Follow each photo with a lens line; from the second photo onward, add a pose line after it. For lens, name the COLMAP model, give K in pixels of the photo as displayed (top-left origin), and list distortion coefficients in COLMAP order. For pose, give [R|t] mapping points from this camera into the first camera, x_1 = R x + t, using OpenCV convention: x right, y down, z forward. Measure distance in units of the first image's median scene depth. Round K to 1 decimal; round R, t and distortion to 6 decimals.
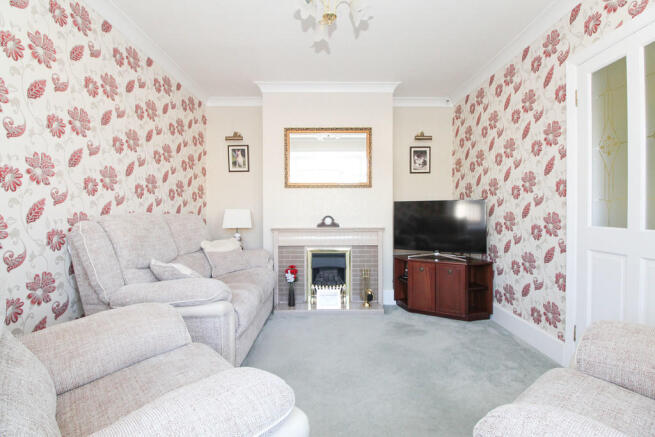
lens RADIAL K [[306.4, 0, 327.5], [0, 306.4, 218.5], [0, 0, 1]] dist [0.000569, -0.014672]
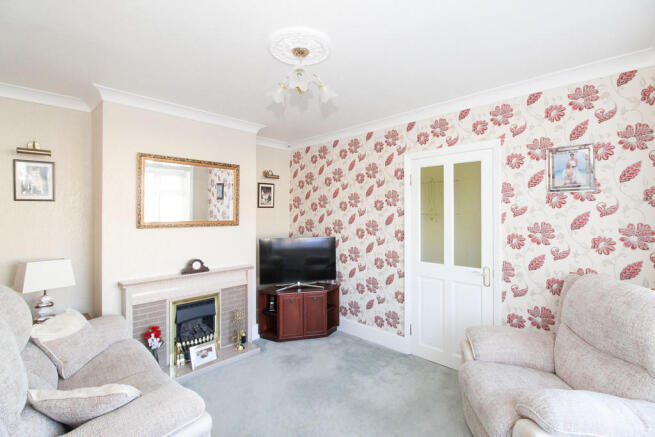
lens RADIAL K [[302.3, 0, 327.5], [0, 302.3, 218.5], [0, 0, 1]] dist [-0.013985, -0.000615]
pose [[0.707095, -0.006216, 0.707091, -0.394362], [0.020206, 0.999731, -0.011417, -0.125253], [-0.706829, 0.022360, 0.707031, 0.134179]]
